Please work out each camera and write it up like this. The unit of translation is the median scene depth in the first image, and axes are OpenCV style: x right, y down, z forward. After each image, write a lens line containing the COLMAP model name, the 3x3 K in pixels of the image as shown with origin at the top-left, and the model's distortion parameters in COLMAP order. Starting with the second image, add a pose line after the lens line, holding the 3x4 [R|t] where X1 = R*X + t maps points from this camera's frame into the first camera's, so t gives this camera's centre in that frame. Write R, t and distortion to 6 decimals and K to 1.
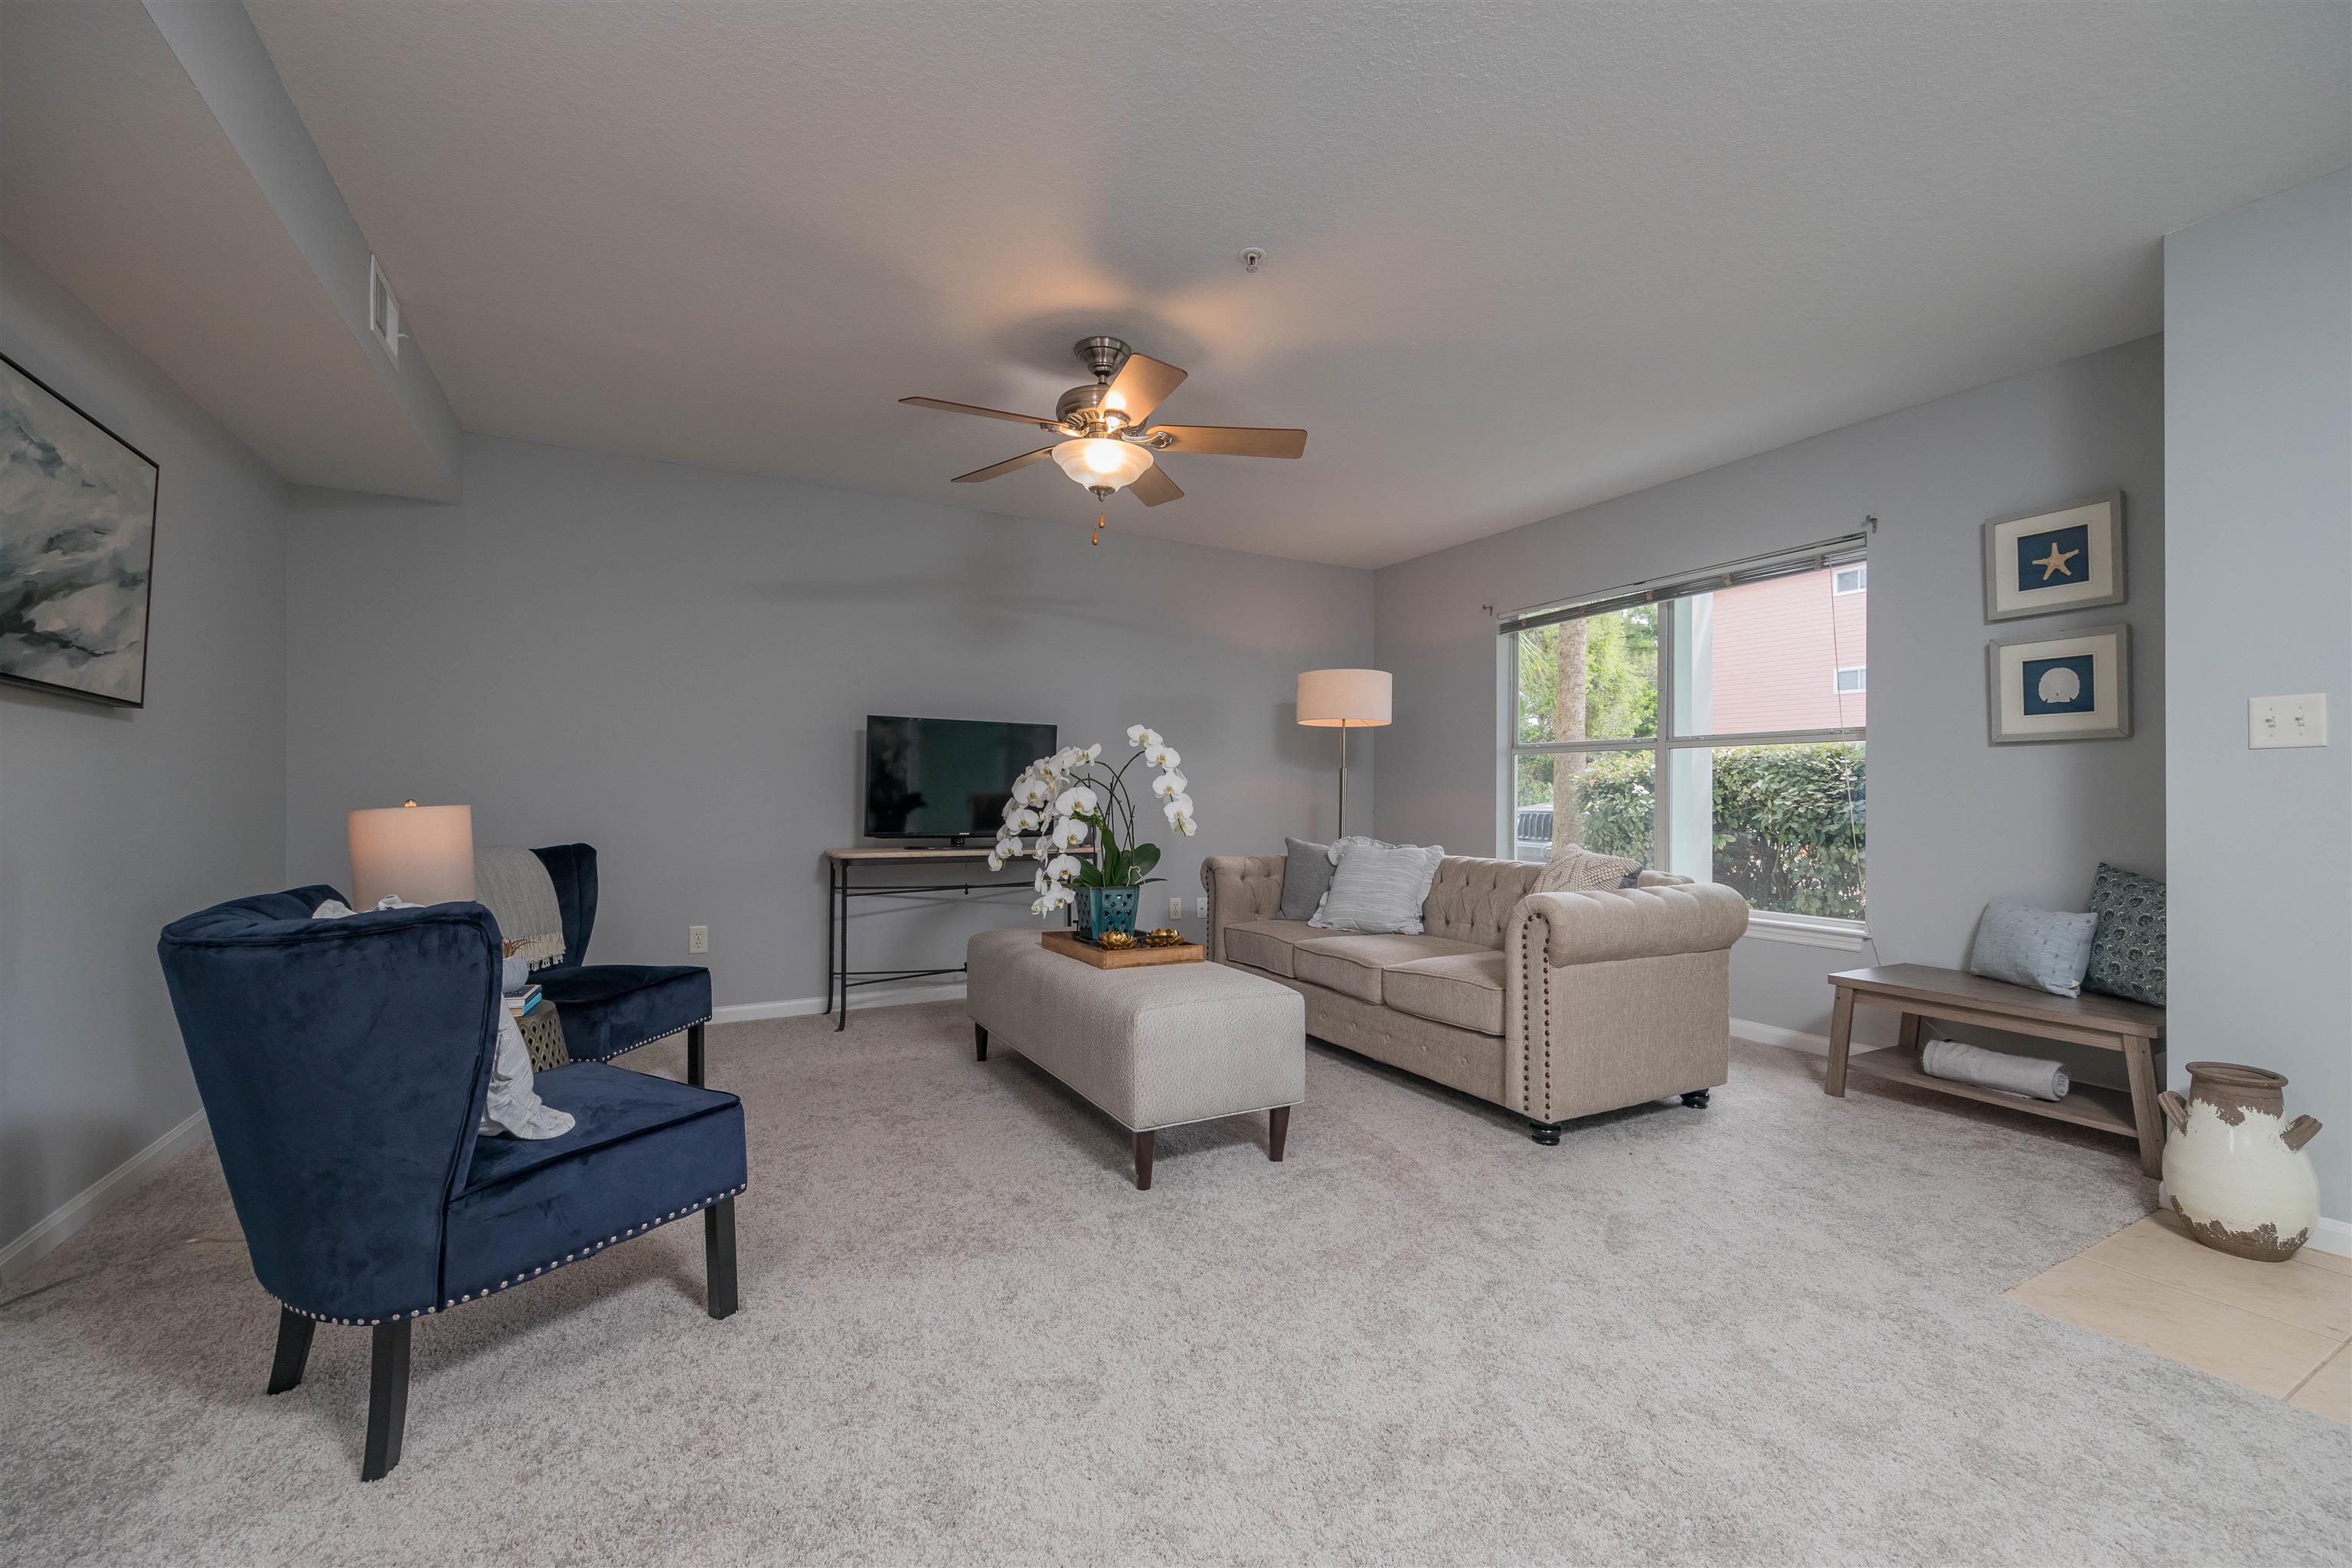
lens RADIAL K [[967.8, 0, 1160.8], [0, 967.8, 790.3], [0, 0, 1]] dist [0.020894, -0.000721]
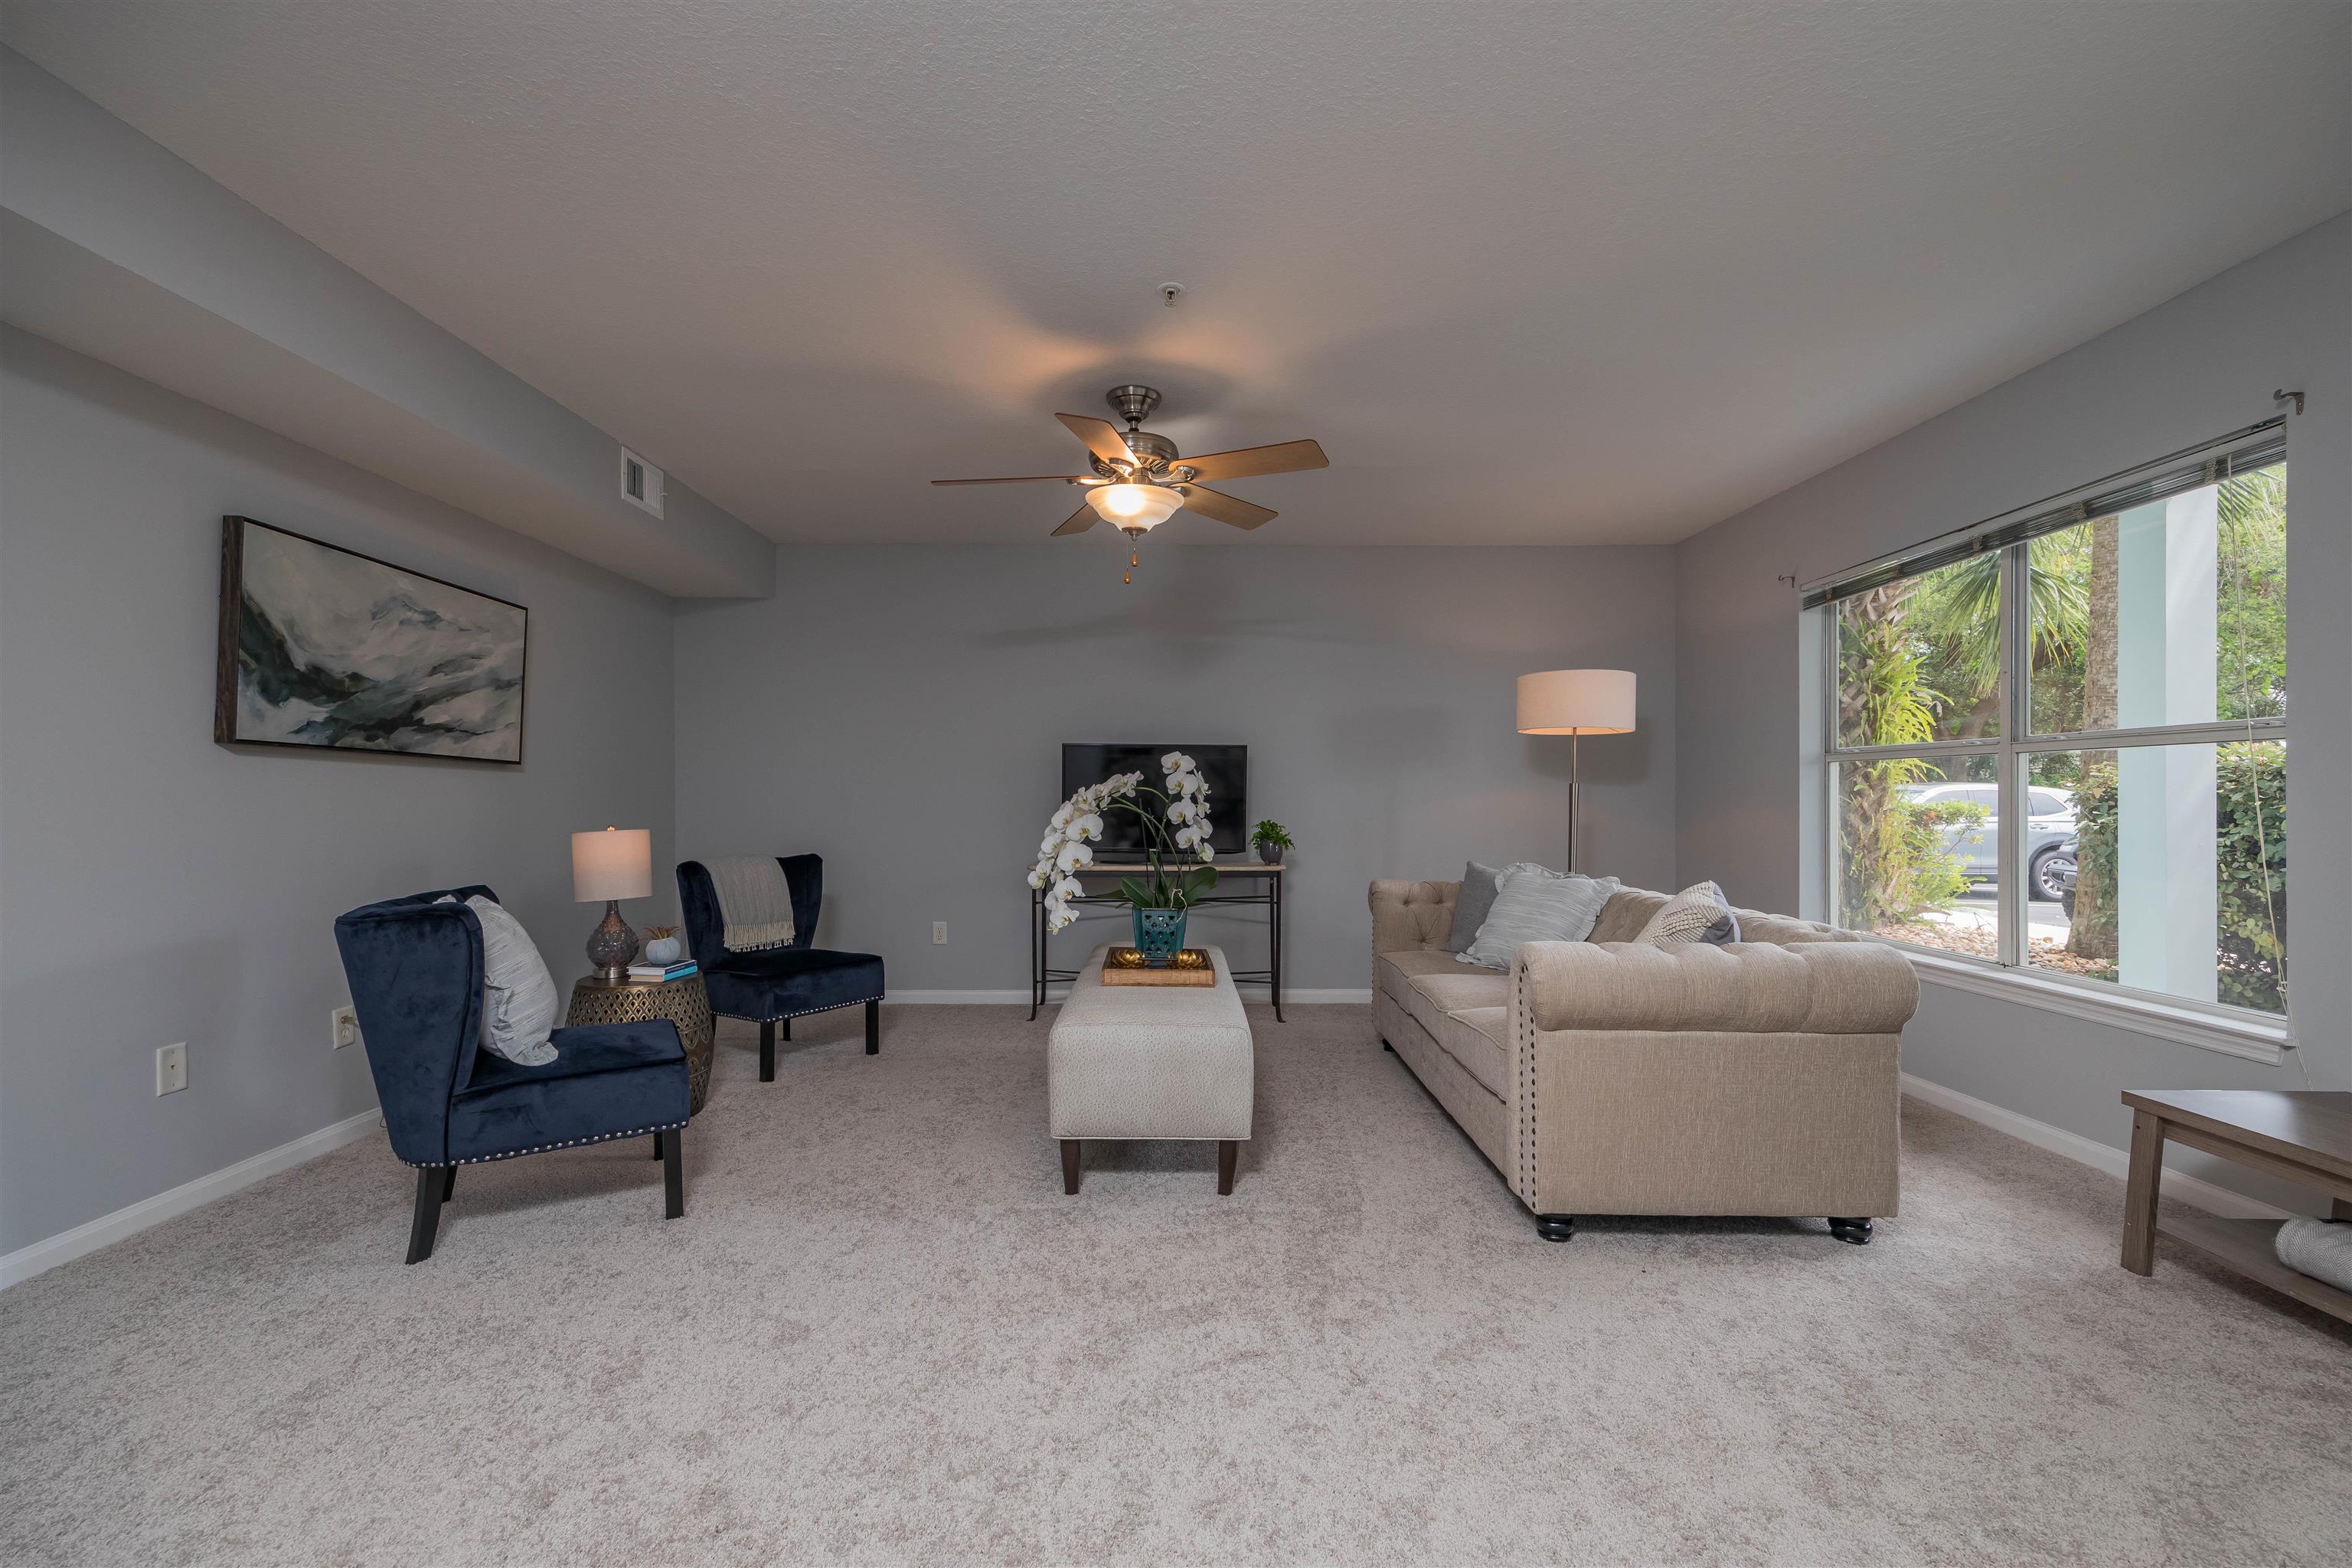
lens RADIAL K [[967.8, 0, 1156.0], [0, 967.8, 799.1], [0, 0, 1]] dist [0.020894, -0.000721]
pose [[0.879761, -0.003023, -0.475407, 0.502486], [0.004659, 0.999987, 0.002263, -0.022214], [0.475393, -0.004205, 0.879763, 0.094345]]
